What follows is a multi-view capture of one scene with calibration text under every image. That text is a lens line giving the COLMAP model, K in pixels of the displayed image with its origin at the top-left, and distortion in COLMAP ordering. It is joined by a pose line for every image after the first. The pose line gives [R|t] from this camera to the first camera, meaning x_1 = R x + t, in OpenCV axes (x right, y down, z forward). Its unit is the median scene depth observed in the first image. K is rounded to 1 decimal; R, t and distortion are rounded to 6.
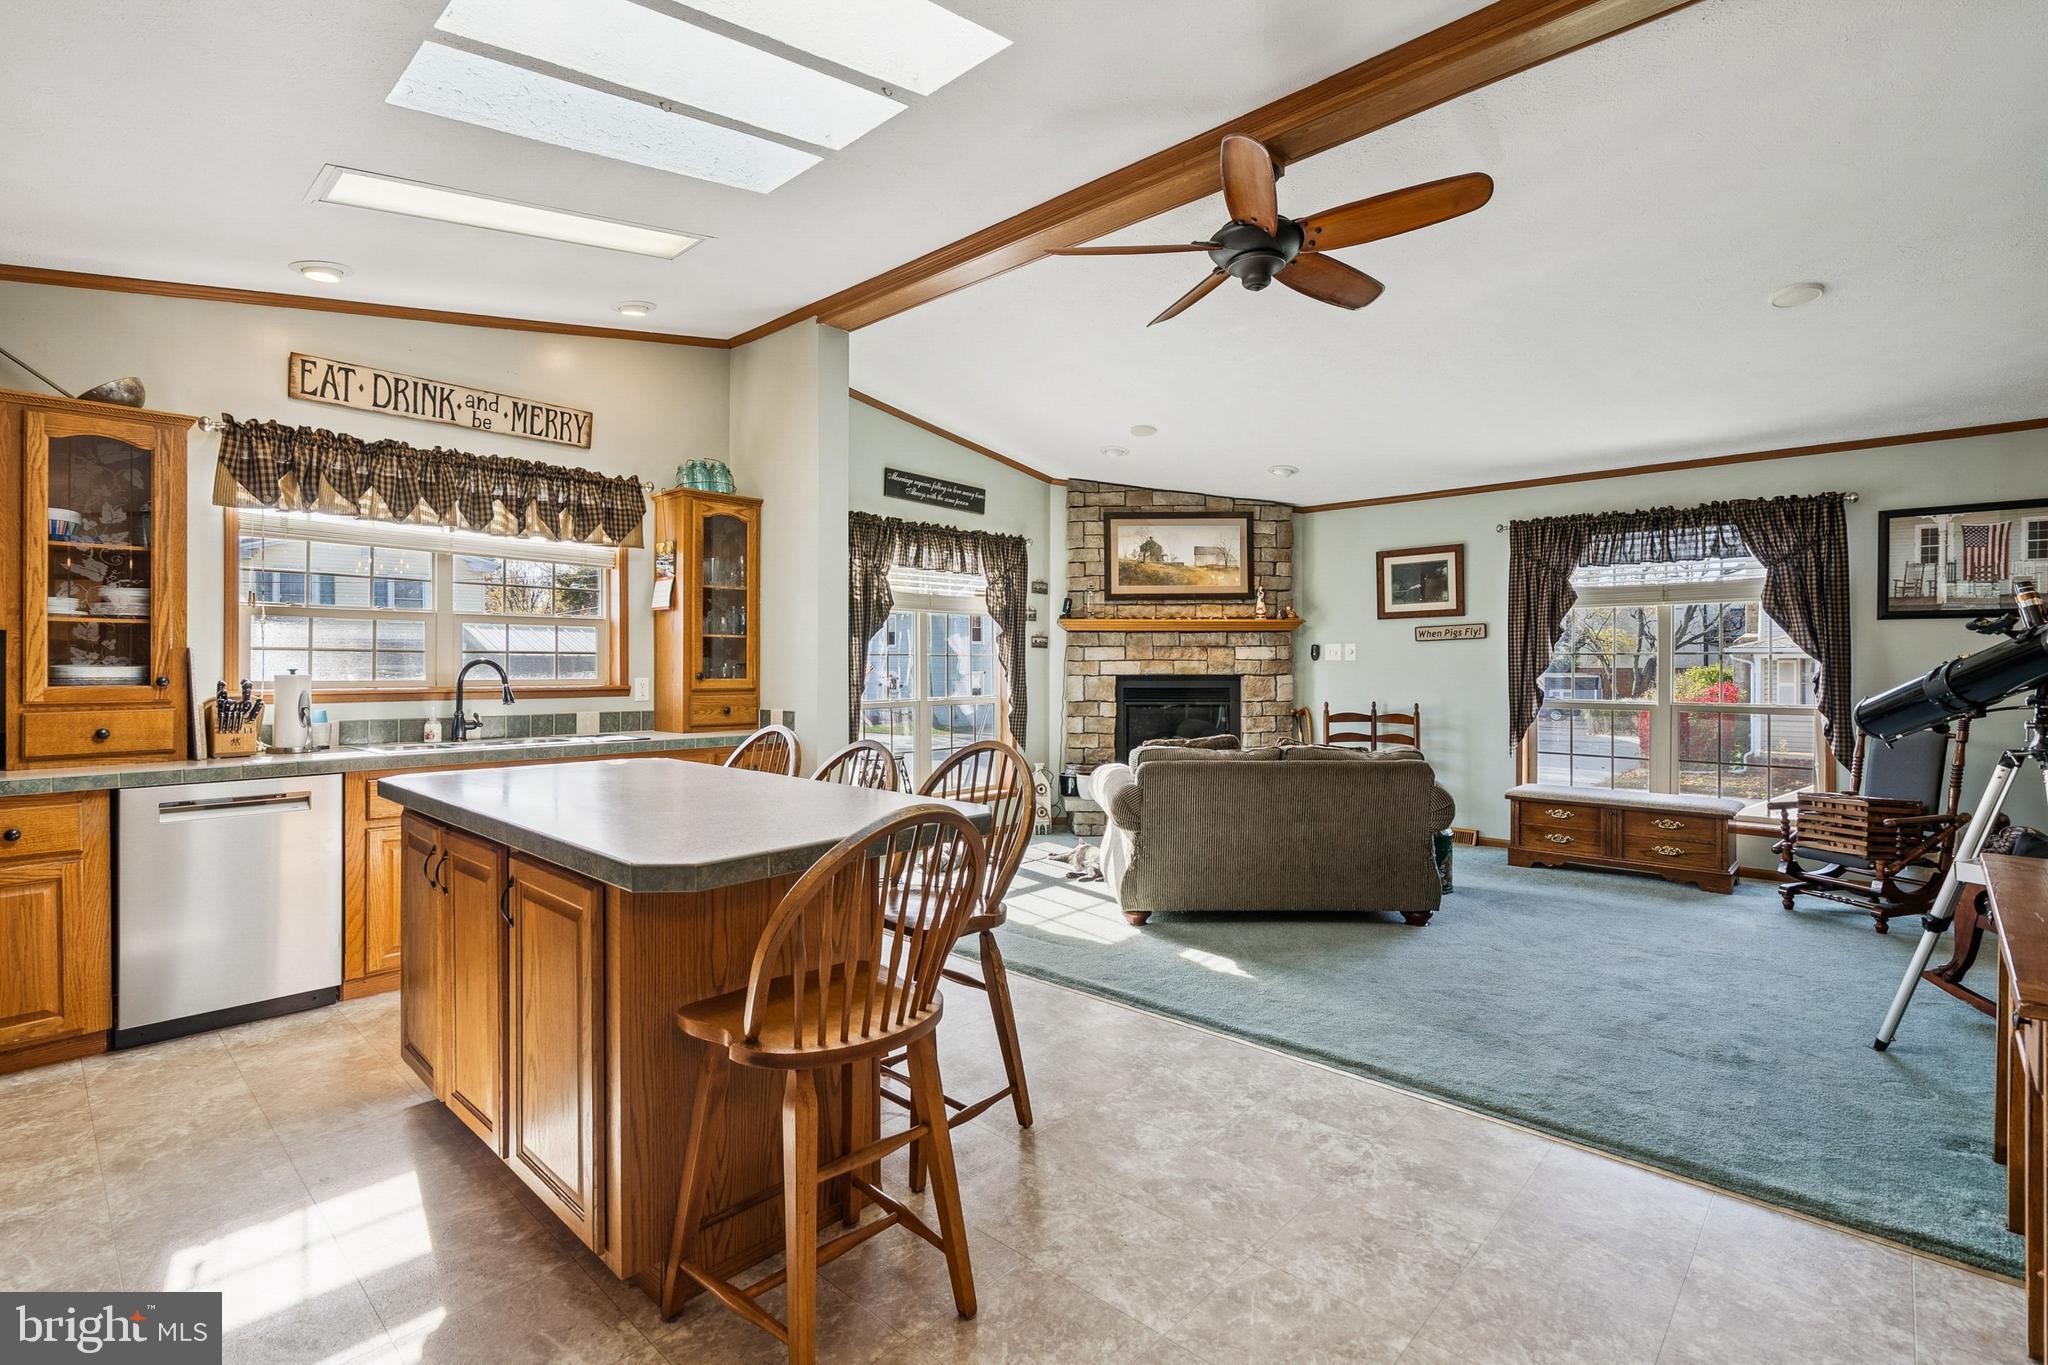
lens RADIAL K [[943.3, 0, 1011.6], [0, 943.3, 663.8], [0, 0, 1]] dist [-0.007169, 0.002071]
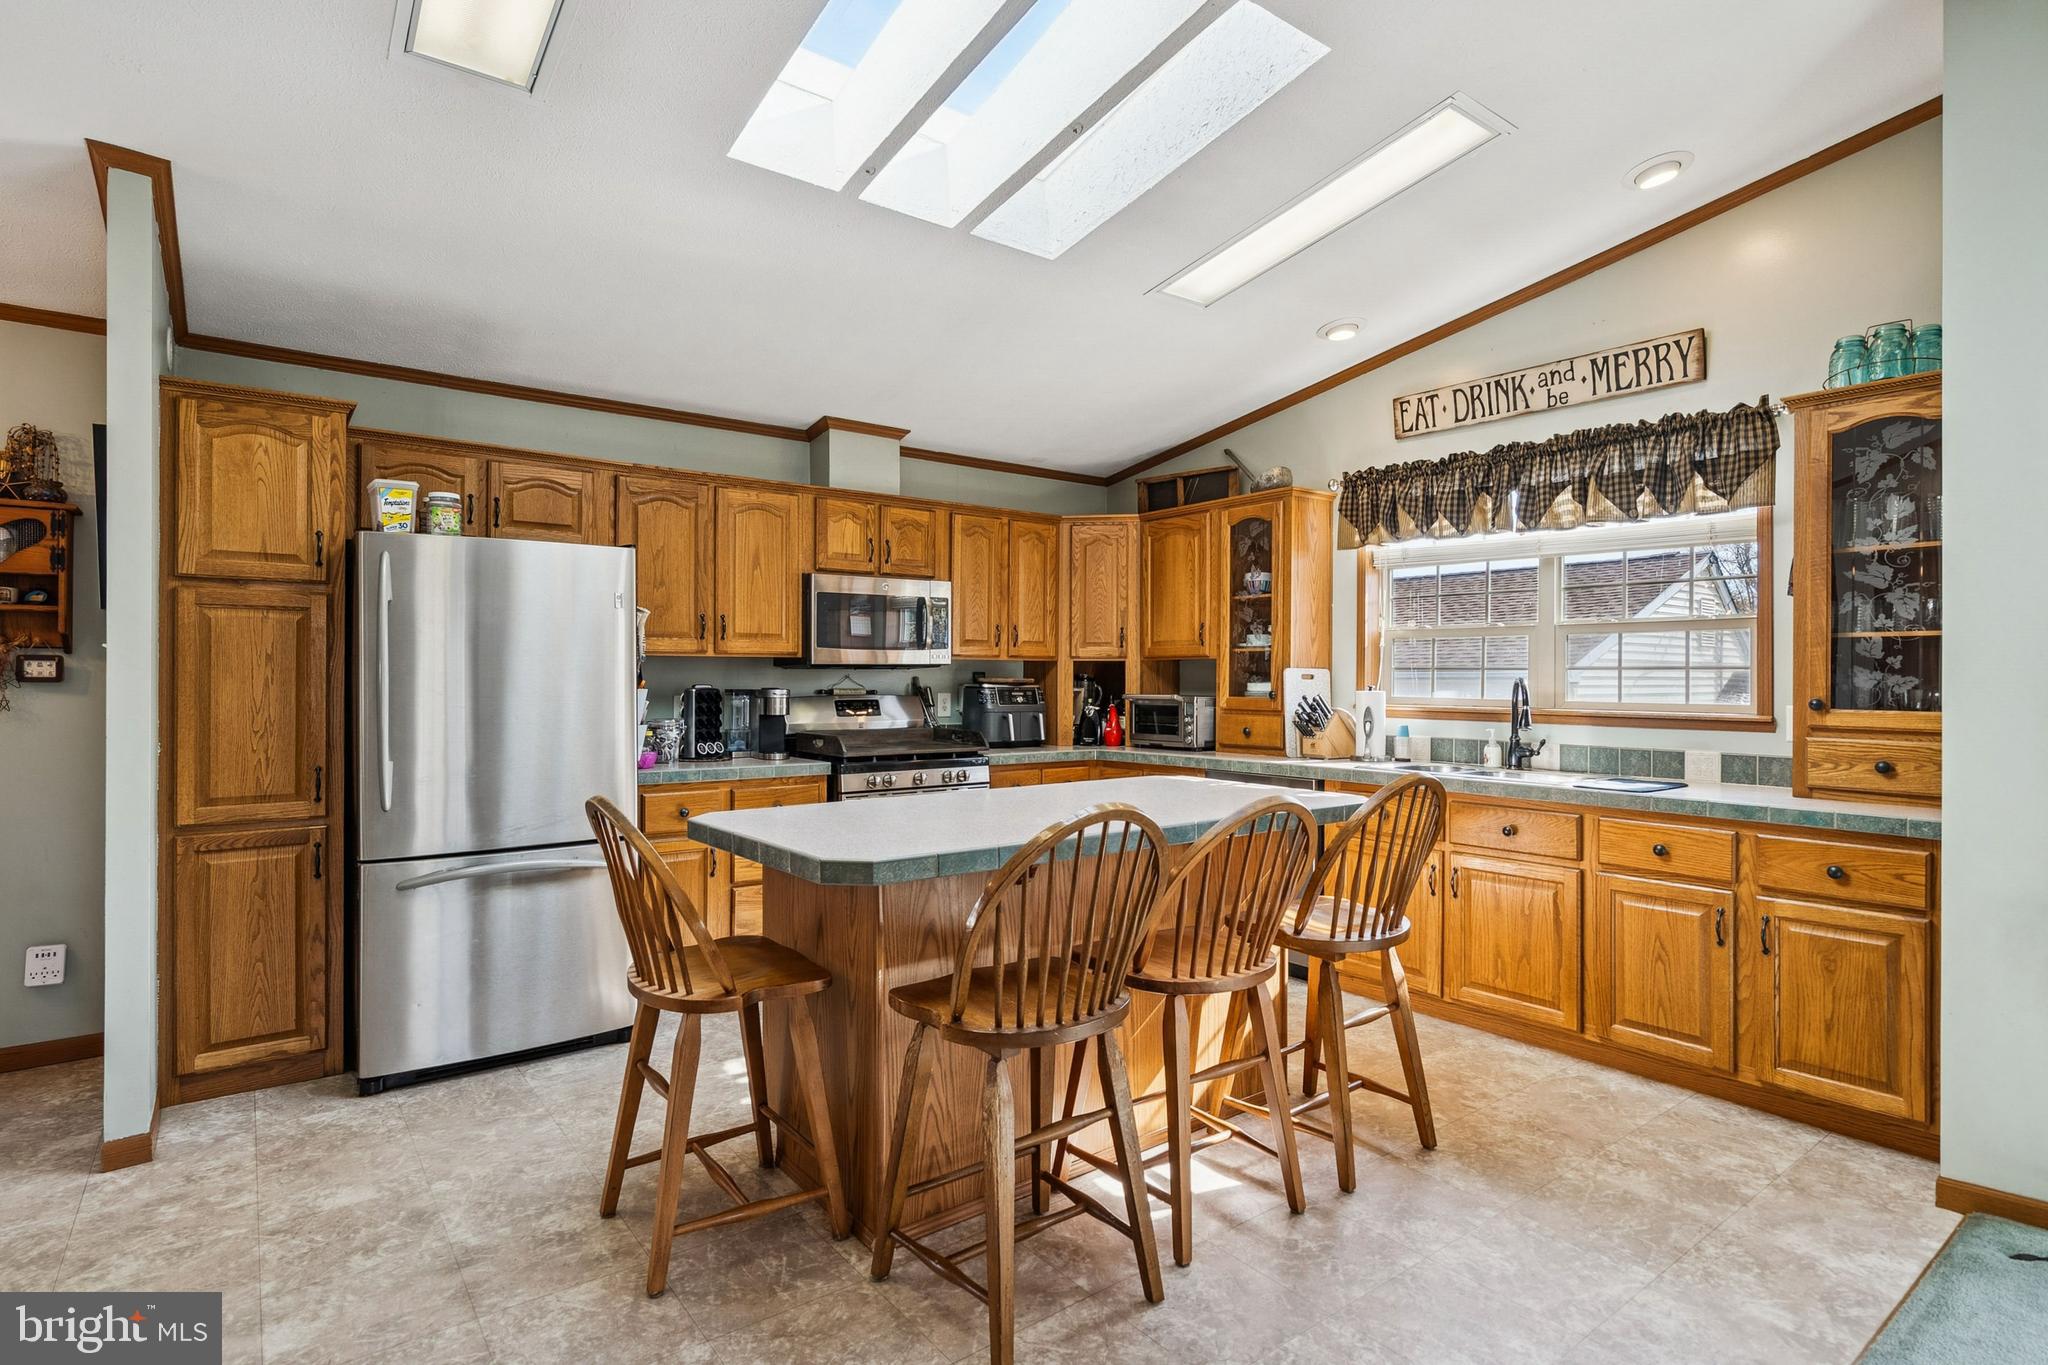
lens RADIAL K [[1034.4, 0, 1016.4], [0, 1034.4, 671.2], [0, 0, 1]] dist [0.004743, 0.003581]
pose [[-0.168834, -0.009028, -0.985603, 0.479093], [-0.003900, 0.999956, -0.008491, -0.000478], [0.985637, 0.002411, -0.168862, 0.733935]]
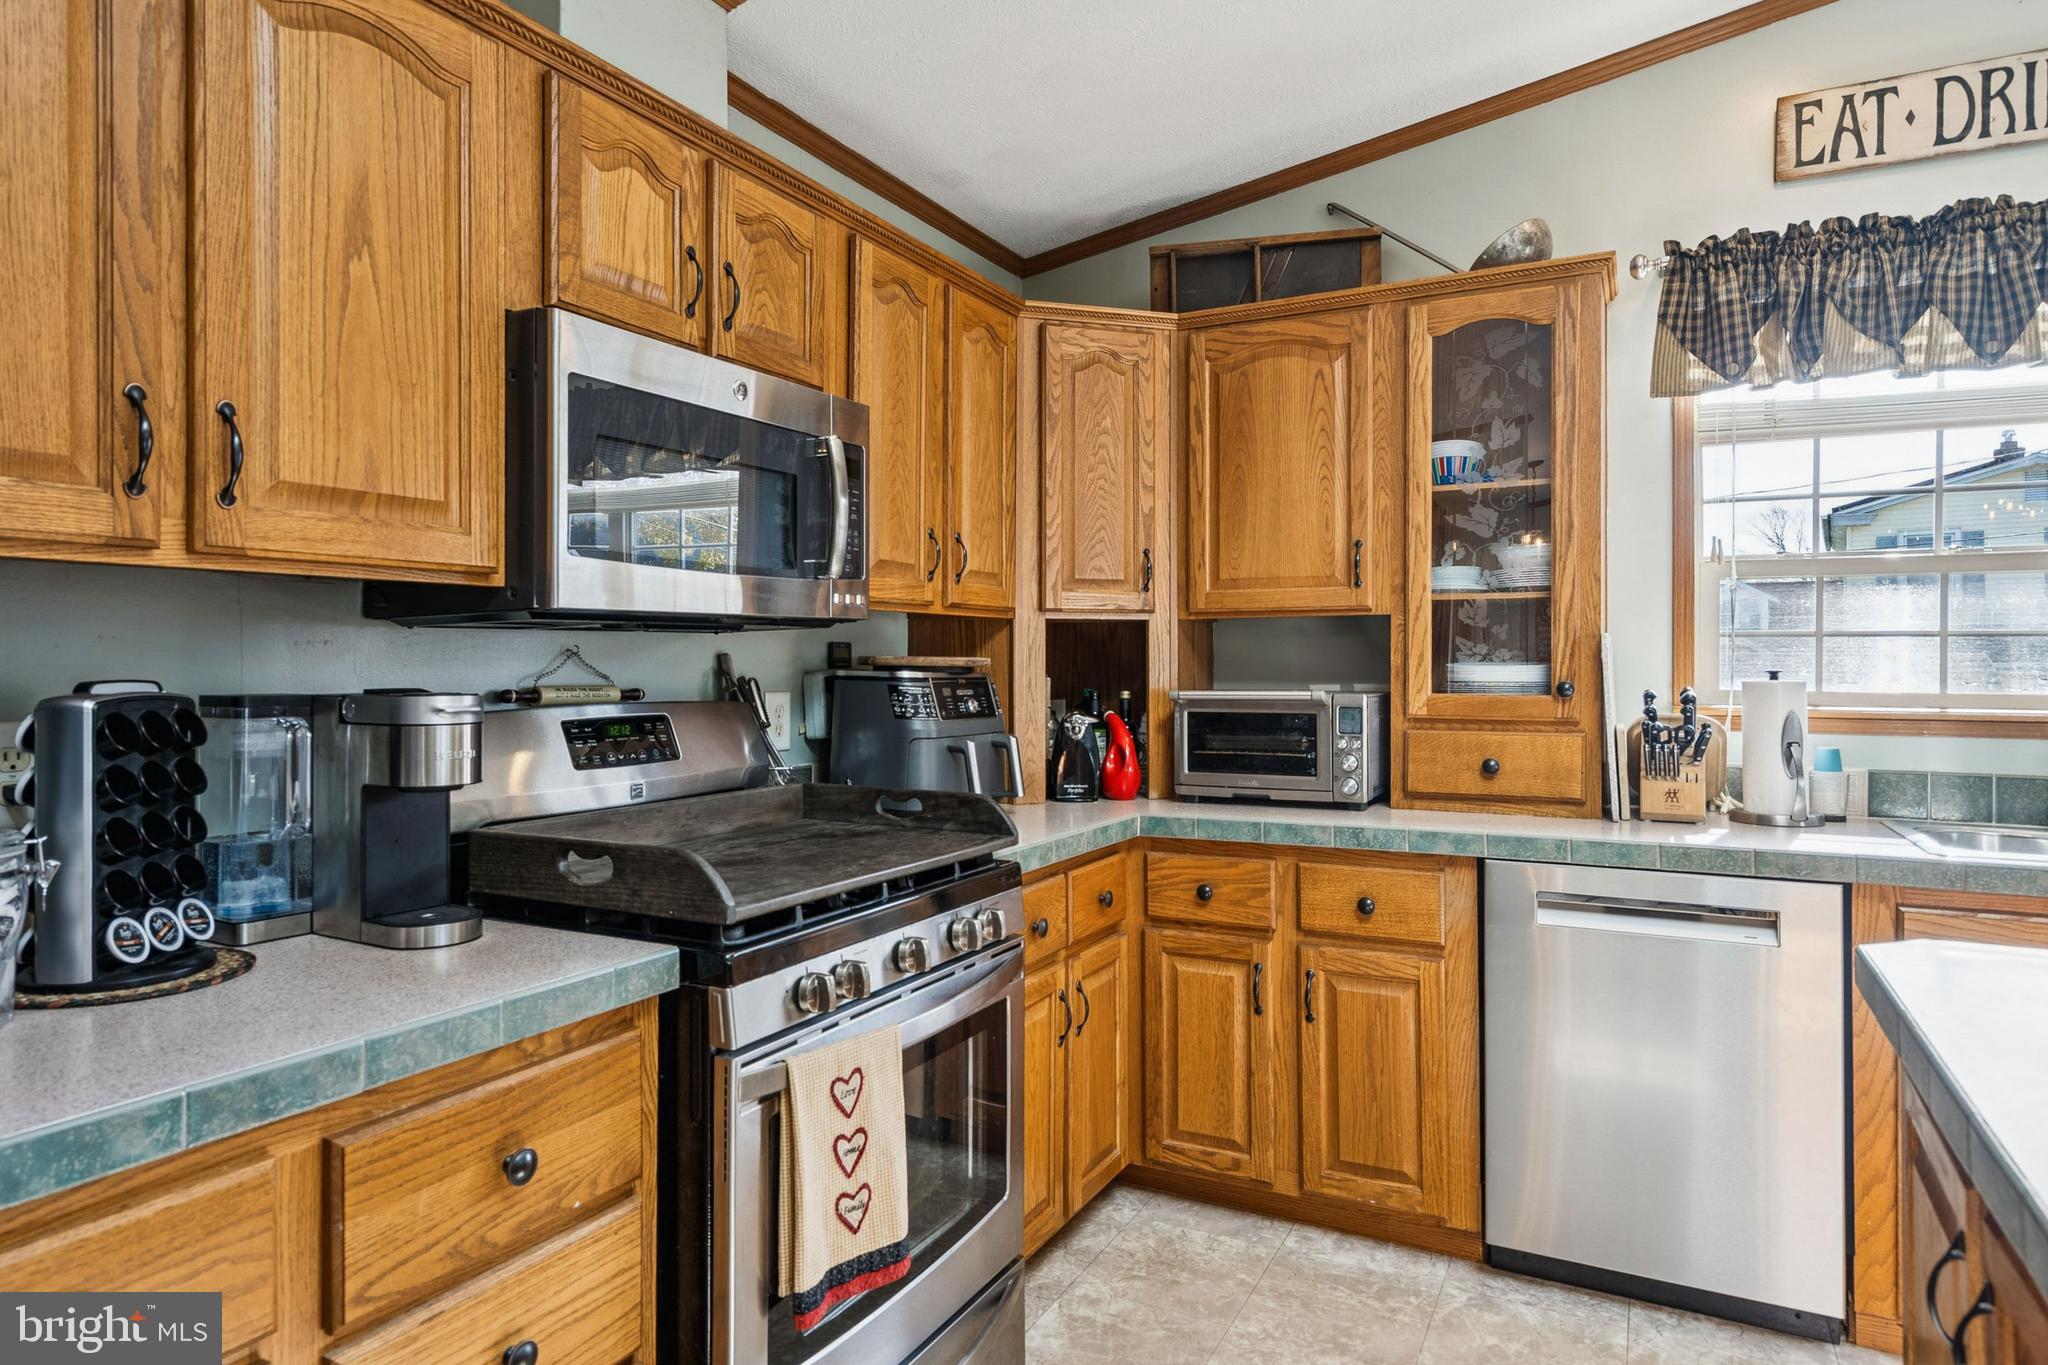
lens RADIAL K [[1222.5, 0, 1014.1], [0, 1222.5, 656.4], [0, 0, 1]] dist [0.011951, 0.000493]
pose [[0.265786, -0.005578, -0.964016, -0.179079], [0.000377, 0.999984, -0.005682, 0.001228], [0.964032, 0.001146, 0.265783, 0.355472]]
